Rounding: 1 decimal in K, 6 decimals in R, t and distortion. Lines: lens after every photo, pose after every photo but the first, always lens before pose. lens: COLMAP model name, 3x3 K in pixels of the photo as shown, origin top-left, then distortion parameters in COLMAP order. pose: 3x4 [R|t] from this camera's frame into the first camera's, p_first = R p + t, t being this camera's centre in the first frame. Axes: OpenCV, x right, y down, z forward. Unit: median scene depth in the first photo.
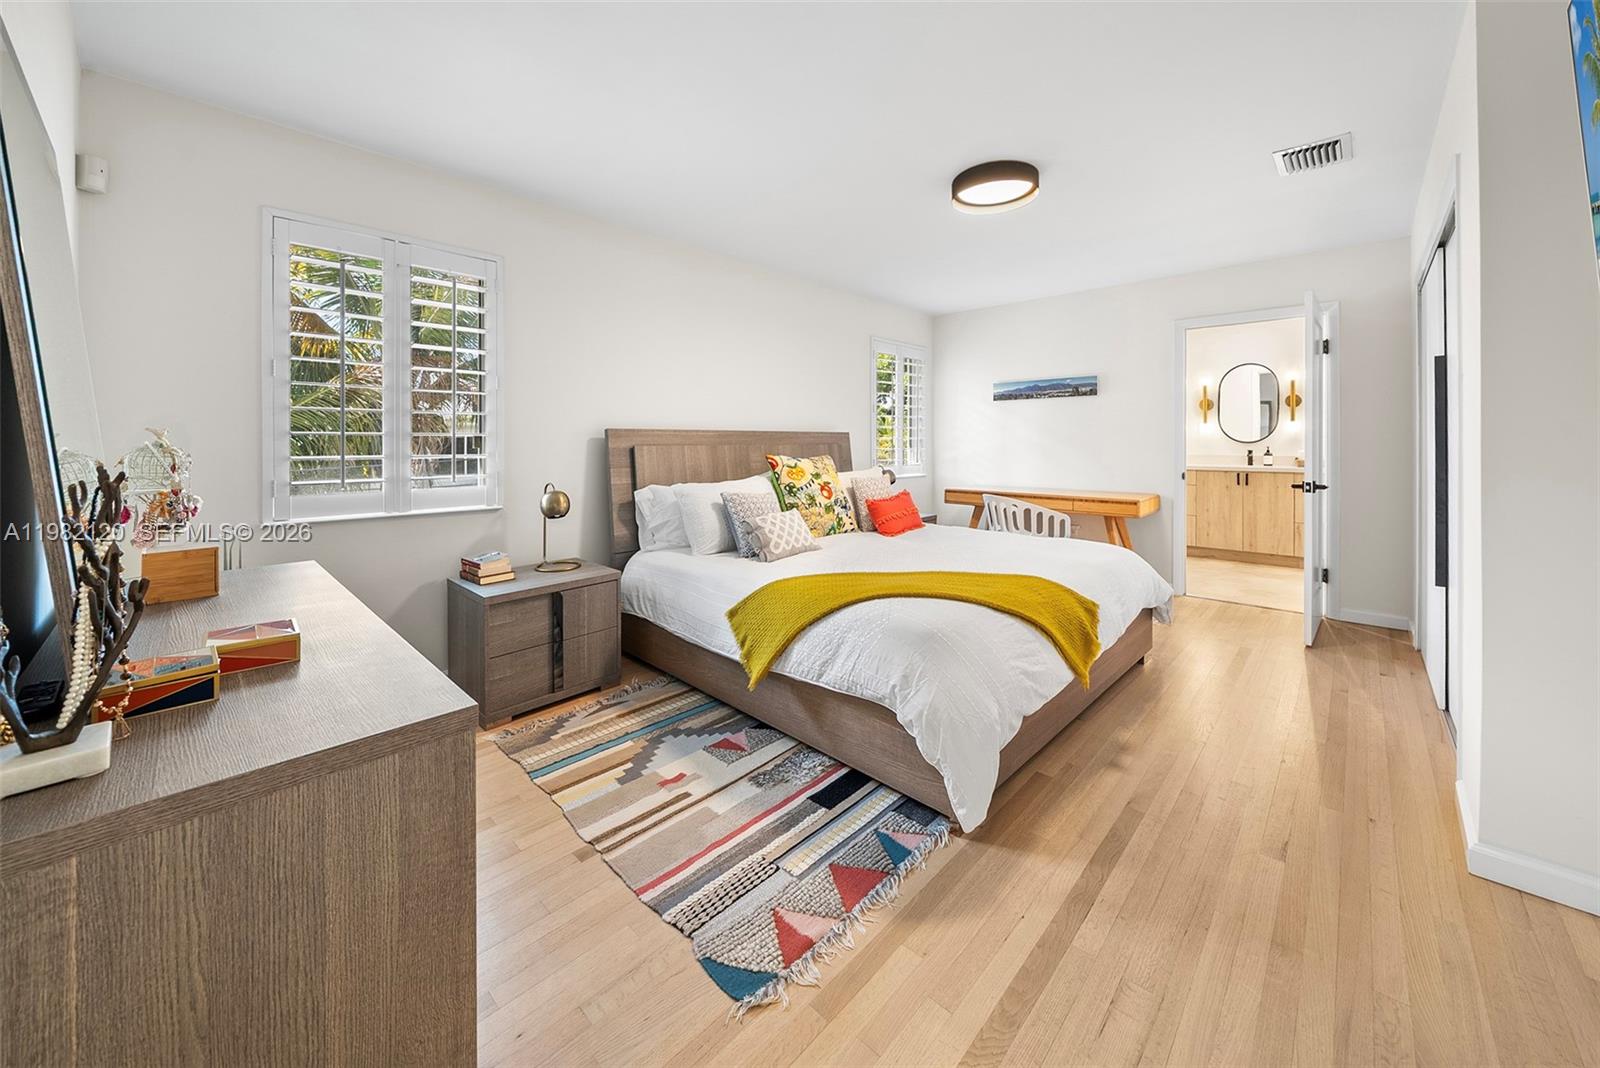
lens RADIAL K [[591.1, 0, 802.8], [0, 591.1, 446.3], [0, 0, 1]] dist [0.000084, -0.000006]
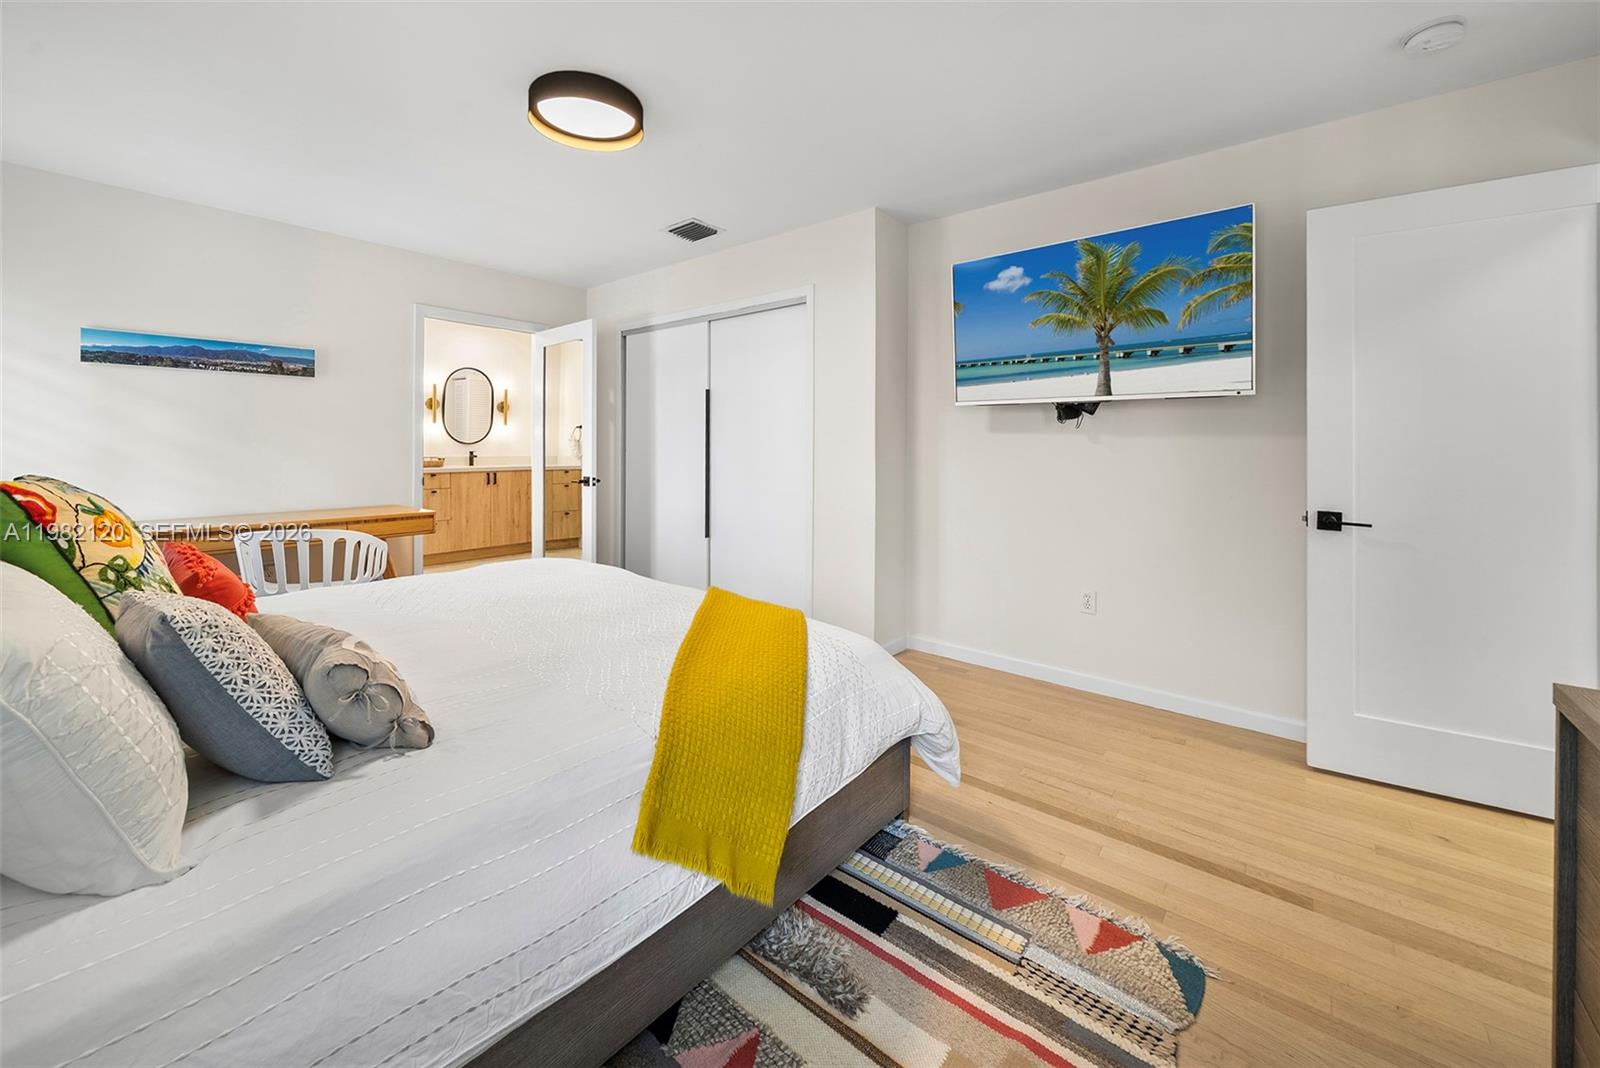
lens RADIAL K [[610.8, 0, 797.7], [0, 610.8, 445.9], [0, 0, 1]] dist [-0.015366, -0.000058]
pose [[-0.073316, -0.000007, 0.997309, -0.412864], [-0.000782, 1.000000, -0.000051, -0.003072], [-0.997308, -0.000783, -0.073316, 0.660037]]
